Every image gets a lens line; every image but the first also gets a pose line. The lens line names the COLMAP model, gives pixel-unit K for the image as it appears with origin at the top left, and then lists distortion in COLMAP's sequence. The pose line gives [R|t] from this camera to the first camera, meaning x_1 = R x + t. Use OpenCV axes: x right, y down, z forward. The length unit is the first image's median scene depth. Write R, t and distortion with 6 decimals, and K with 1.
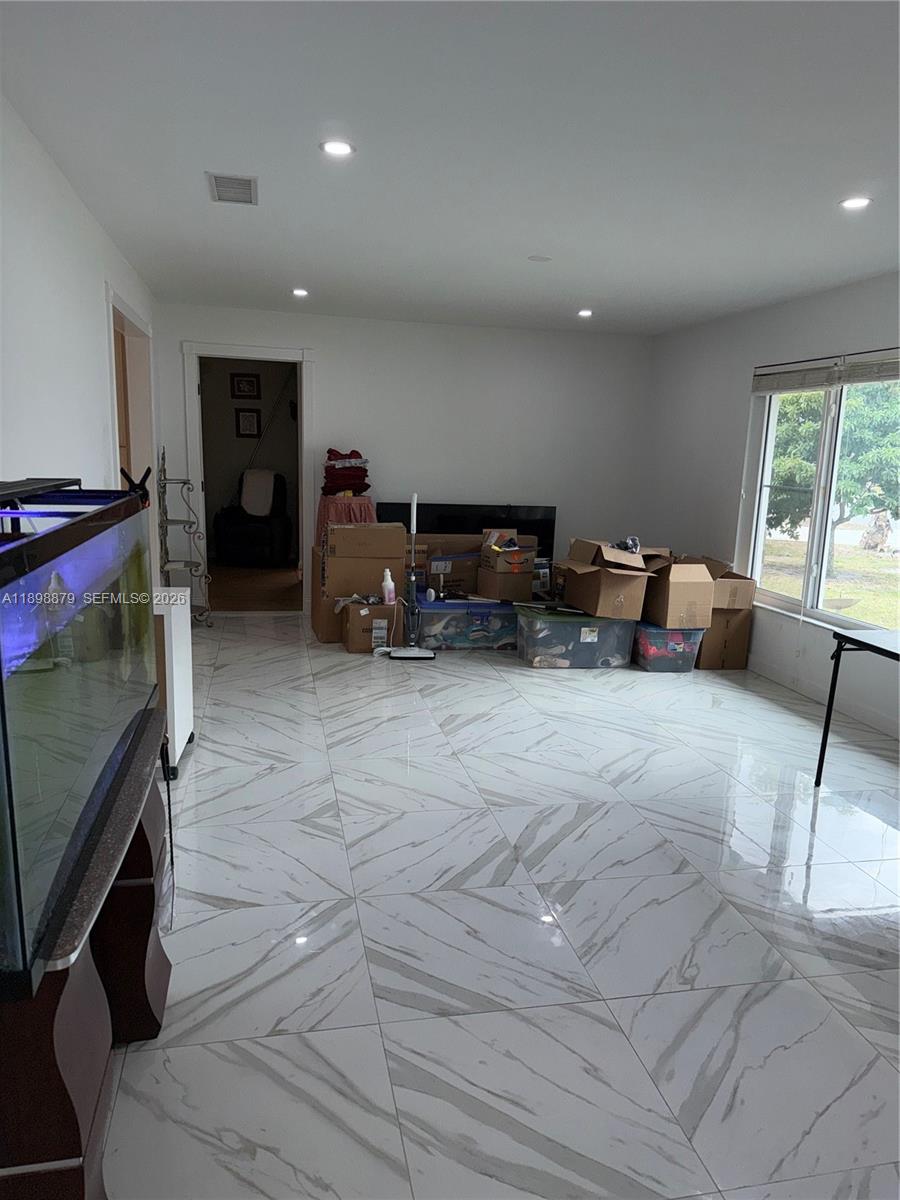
lens RADIAL K [[854.4, 0, 450.0], [0, 854.4, 600.0], [0, 0, 1]] dist [0.002802, 0.003863]
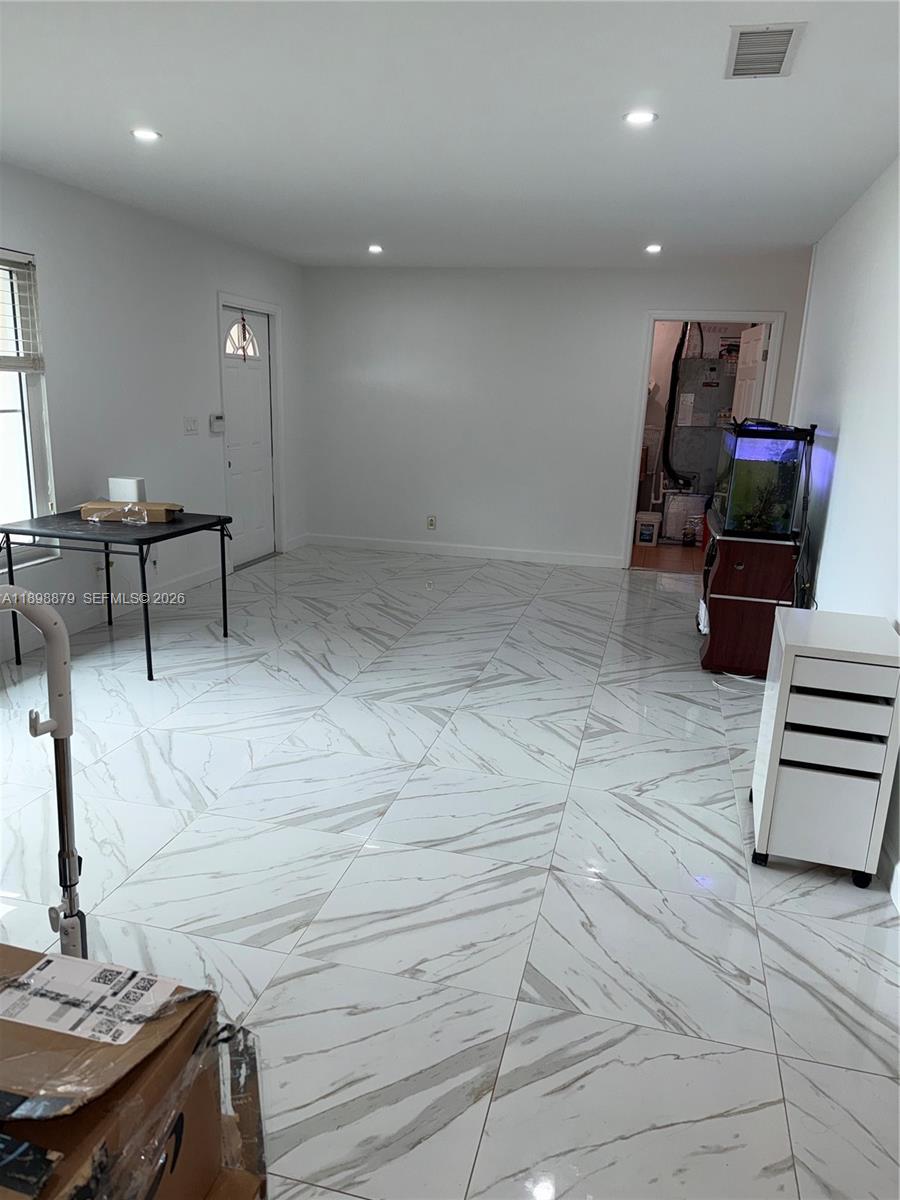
lens RADIAL K [[854.4, 0, 450.0], [0, 854.4, 600.0], [0, 0, 1]] dist [0.002802, 0.003863]
pose [[-0.899042, -0.163102, 0.406350, -0.383337], [0.011964, 0.918536, 0.395155, -0.340112], [-0.437698, 0.360123, -0.823852, 1.862423]]
